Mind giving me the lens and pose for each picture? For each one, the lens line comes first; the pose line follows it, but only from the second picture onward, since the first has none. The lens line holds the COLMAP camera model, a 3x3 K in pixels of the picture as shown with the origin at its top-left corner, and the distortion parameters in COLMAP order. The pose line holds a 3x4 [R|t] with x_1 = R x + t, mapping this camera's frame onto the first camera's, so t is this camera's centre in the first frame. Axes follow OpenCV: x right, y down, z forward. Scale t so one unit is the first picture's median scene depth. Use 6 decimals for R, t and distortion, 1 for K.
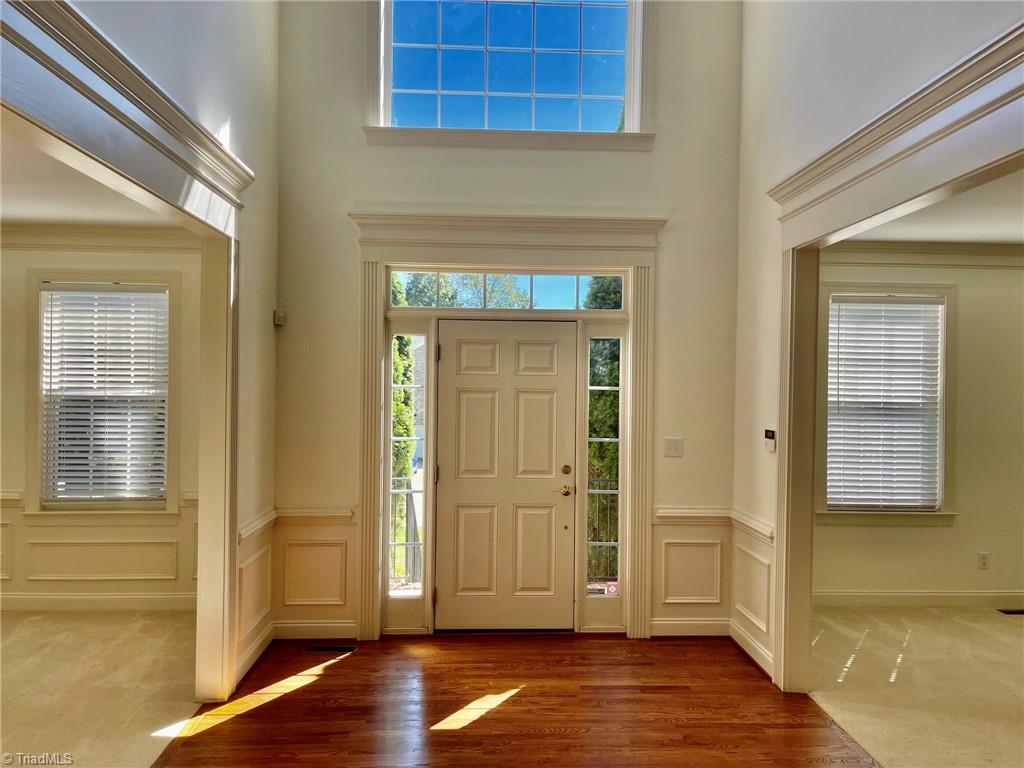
lens RADIAL K [[774.4, 0, 512.6], [0, 774.4, 384.4], [0, 0, 1]] dist [0.055507, -0.063758]
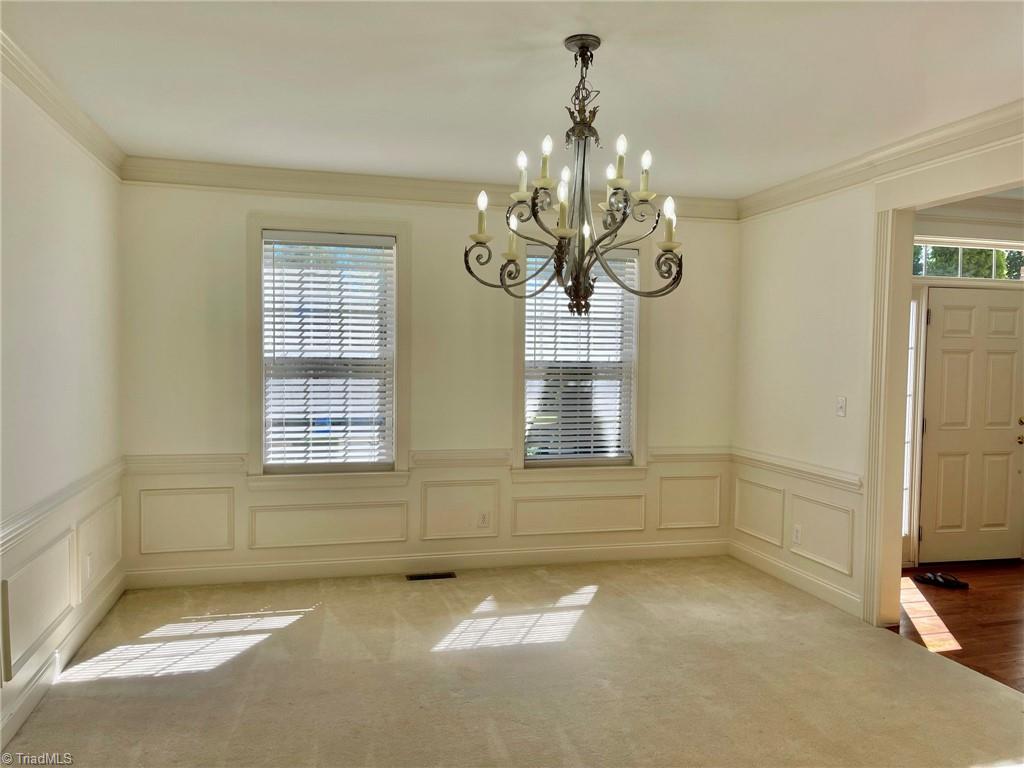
lens RADIAL K [[774.4, 0, 521.2], [0, 774.4, 386.9], [0, 0, 1]] dist [0.055507, -0.063758]
pose [[0.979160, -0.003432, 0.203064, -0.892509], [-0.005888, 0.998957, 0.045271, 0.011081], [-0.203007, -0.045523, 0.978118, 0.018777]]
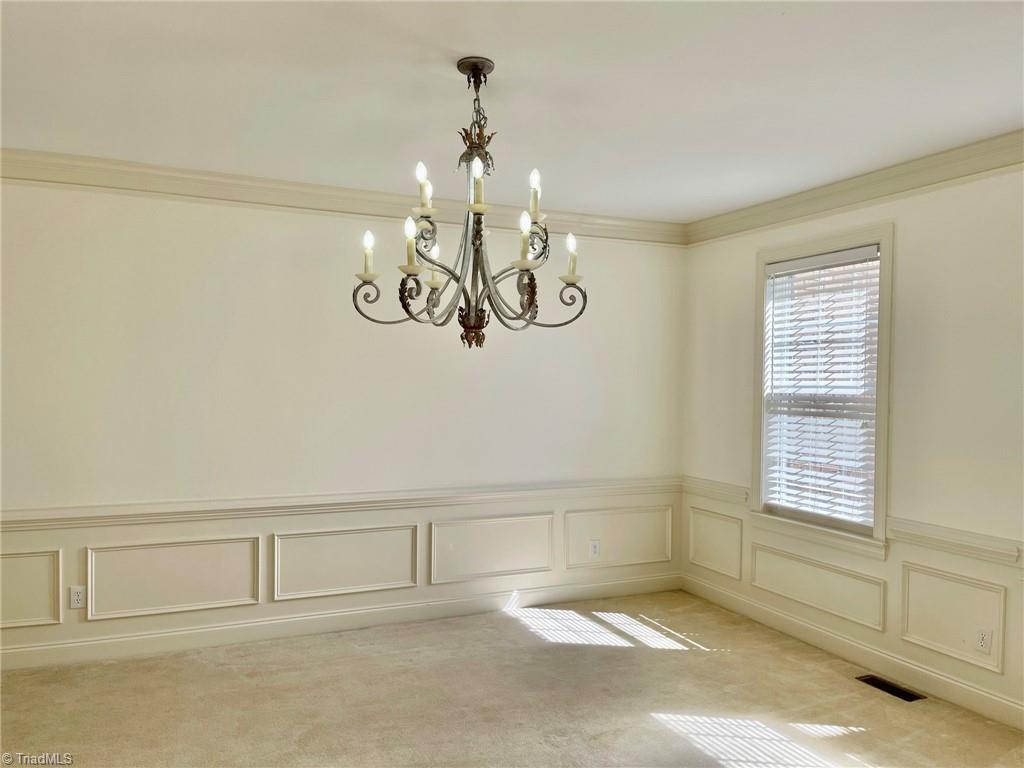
lens RADIAL K [[774.4, 0, 519.7], [0, 774.4, 389.1], [0, 0, 1]] dist [0.055507, -0.063758]
pose [[0.363260, 0.003366, -0.931682, 0.295915], [-0.013444, 0.999908, -0.001629, 0.027588], [0.931591, 0.013118, 0.363272, 0.710010]]
